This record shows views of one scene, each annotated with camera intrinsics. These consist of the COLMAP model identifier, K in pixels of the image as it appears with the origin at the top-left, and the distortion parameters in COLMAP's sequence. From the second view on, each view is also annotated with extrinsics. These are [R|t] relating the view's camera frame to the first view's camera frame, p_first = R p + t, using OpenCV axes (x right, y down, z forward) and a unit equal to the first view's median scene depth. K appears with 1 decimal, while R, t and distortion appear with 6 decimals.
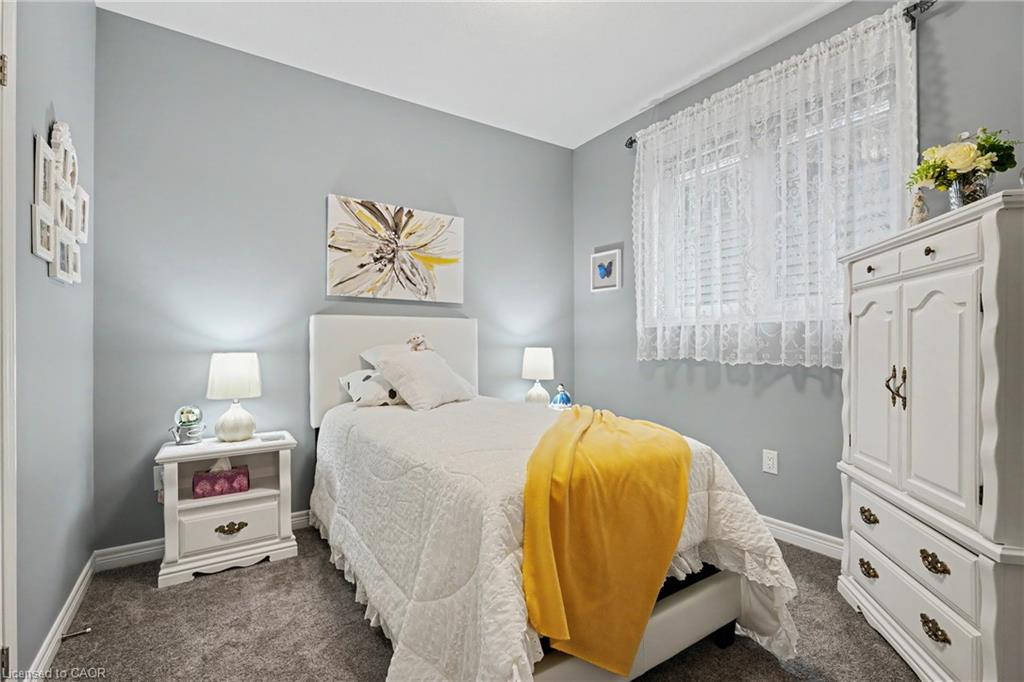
lens RADIAL K [[461.8, 0, 509.7], [0, 461.8, 341.0], [0, 0, 1]] dist [0.000824, -0.000267]
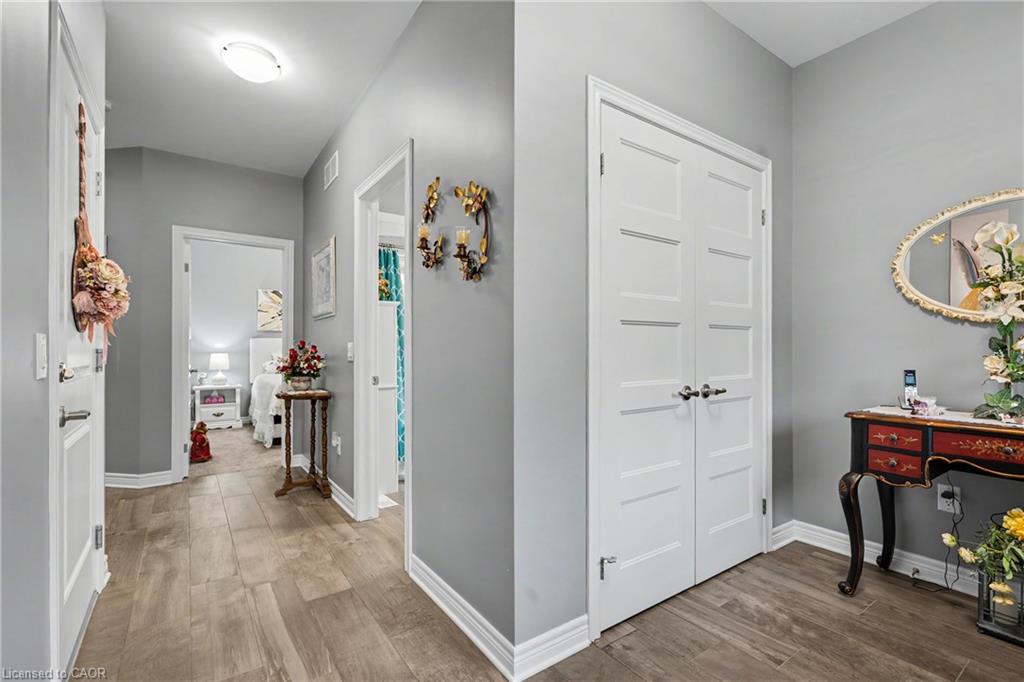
lens RADIAL K [[461.8, 0, 510.1], [0, 461.8, 347.5], [0, 0, 1]] dist [0.000824, -0.000267]
pose [[0.999071, 0.008404, 0.042274, 1.036280], [-0.008470, 0.999963, 0.001374, -0.027173], [-0.042261, -0.001731, 0.999105, -1.856504]]
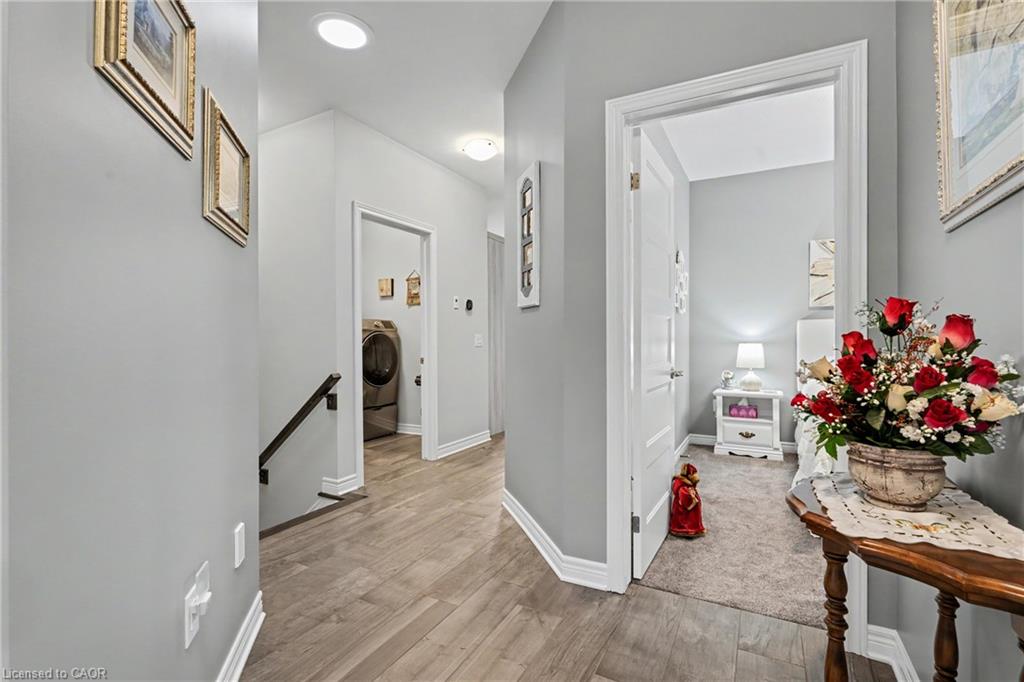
lens RADIAL K [[461.8, 0, 518.9], [0, 461.8, 339.7], [0, 0, 1]] dist [0.000824, -0.000267]
pose [[0.488128, 0.007383, -0.872741, 0.580508], [0.004479, 0.999930, 0.010964, -0.013704], [0.872760, -0.009261, 0.488061, -0.726443]]
